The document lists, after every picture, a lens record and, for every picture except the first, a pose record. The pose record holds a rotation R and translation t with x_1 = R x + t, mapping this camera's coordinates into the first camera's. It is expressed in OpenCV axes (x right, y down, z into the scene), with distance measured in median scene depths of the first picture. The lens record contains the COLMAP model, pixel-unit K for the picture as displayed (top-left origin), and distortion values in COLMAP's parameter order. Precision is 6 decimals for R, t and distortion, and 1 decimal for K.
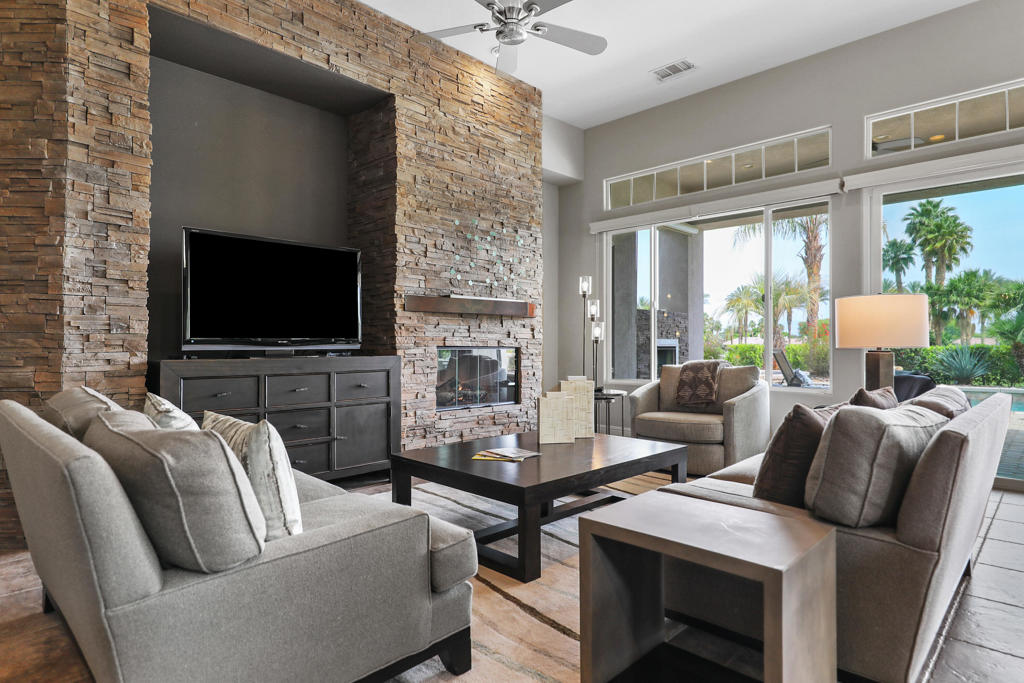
lens RADIAL K [[570.1, 0, 511.9], [0, 570.1, 340.3], [0, 0, 1]] dist [0.006632, -0.001040]
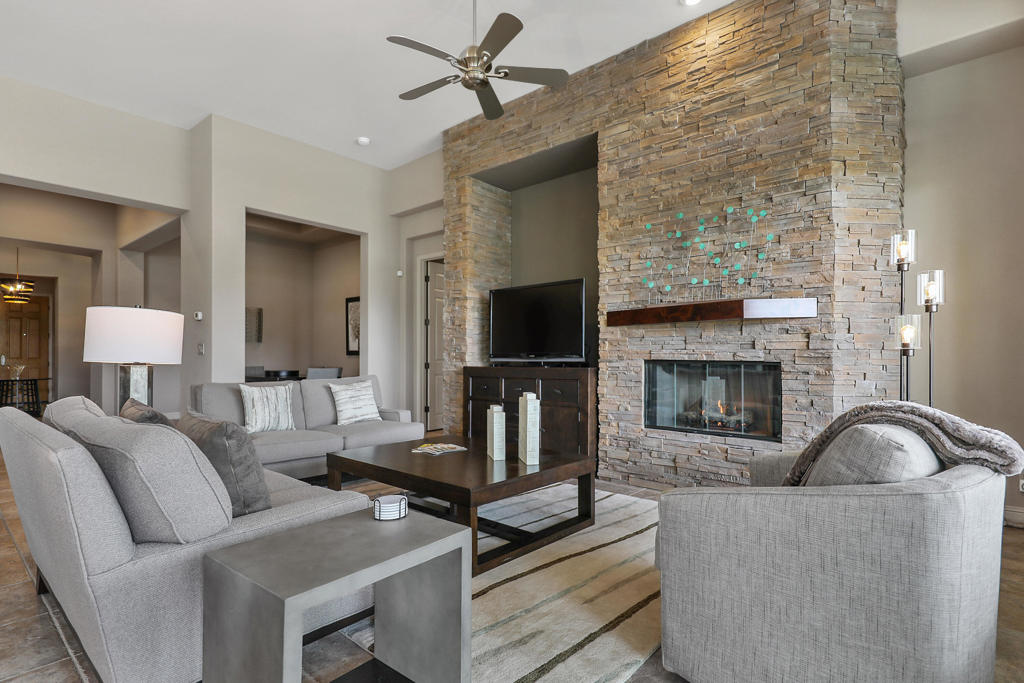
lens RADIAL K [[517.0, 0, 525.8], [0, 517.0, 361.0], [0, 0, 1]] dist [-0.001822, 0.000003]
pose [[0.041335, 0.001284, -0.999145, 0.765578], [0.003457, 0.999993, 0.001428, 0.010897], [0.999139, -0.003513, 0.041331, 0.795664]]
